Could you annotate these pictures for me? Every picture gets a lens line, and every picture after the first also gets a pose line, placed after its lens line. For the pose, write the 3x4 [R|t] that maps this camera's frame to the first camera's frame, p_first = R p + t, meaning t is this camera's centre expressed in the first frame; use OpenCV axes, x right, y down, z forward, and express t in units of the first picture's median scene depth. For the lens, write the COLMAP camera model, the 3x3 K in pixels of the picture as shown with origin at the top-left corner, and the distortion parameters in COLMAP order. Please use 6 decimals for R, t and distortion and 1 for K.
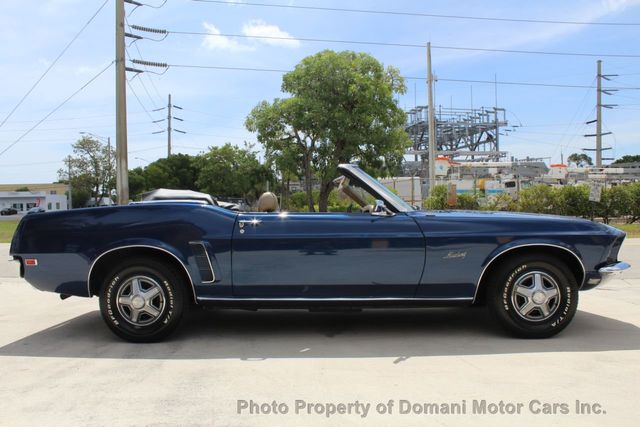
lens RADIAL K [[532.8, 0, 316.1], [0, 532.8, 215.9], [0, 0, 1]] dist [-0.161789, 0.145310]
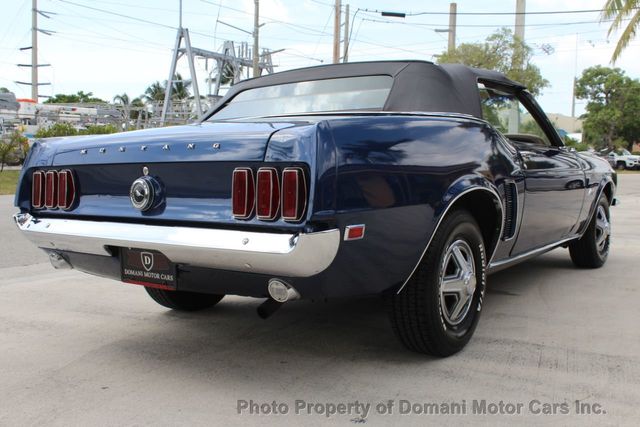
lens RADIAL K [[658.6, 0, 310.4], [0, 658.6, 235.6], [0, 0, 1]] dist [-0.066643, 0.000000]
pose [[0.573873, -0.081859, 0.814843, -0.203213], [-0.004778, 0.994640, 0.103286, 0.006738], [-0.818931, -0.063166, 0.570406, 0.140794]]
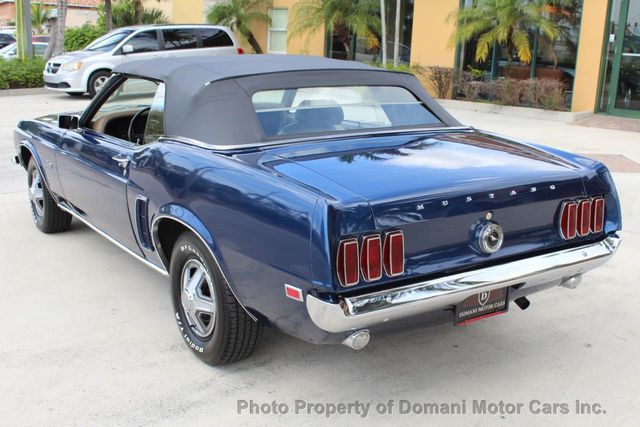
lens RADIAL K [[765.1, 0, 323.9], [0, 765.1, 220.8], [0, 0, 1]] dist [-0.049130, 0.000000]
pose [[-0.581180, -0.201891, 0.788333, -0.222665], [-0.022786, 0.972394, 0.232230, -0.028302], [-0.813456, 0.117004, -0.569737, 0.363060]]
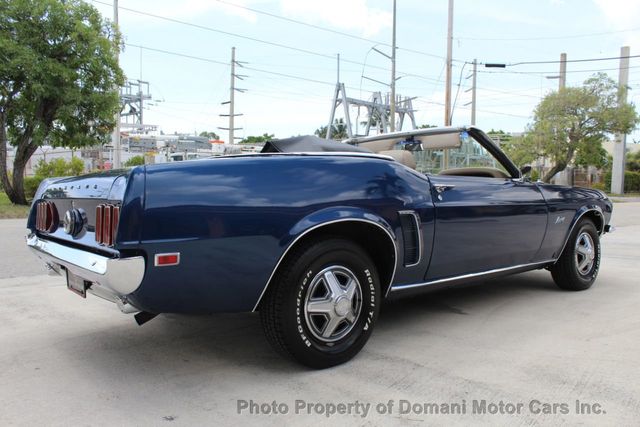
lens RADIAL K [[532.8, 0, 312.3], [0, 532.8, 226.1], [0, 0, 1]] dist [-0.161789, 0.145310]
pose [[0.765286, -0.038656, 0.642528, -0.154196], [-0.004591, 0.997842, 0.065501, 0.004165], [-0.643674, -0.053077, 0.763457, 0.100508]]
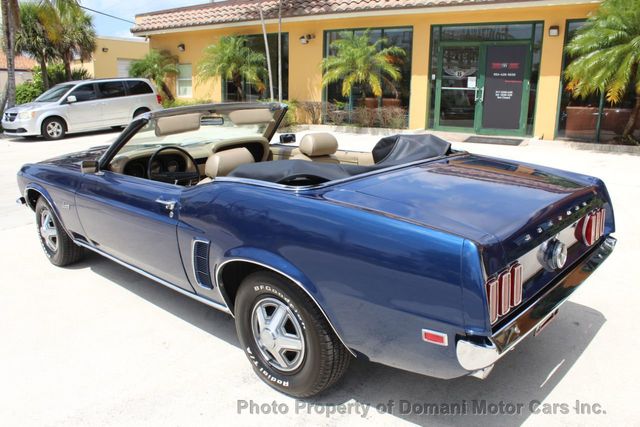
lens RADIAL K [[532.8, 0, 319.4], [0, 532.8, 224.3], [0, 0, 1]] dist [-0.161789, 0.145310]
pose [[-0.750735, -0.165419, 0.639557, -0.150921], [0.006237, 0.966323, 0.257258, -0.026742], [-0.660574, 0.197122, -0.724421, 0.367382]]
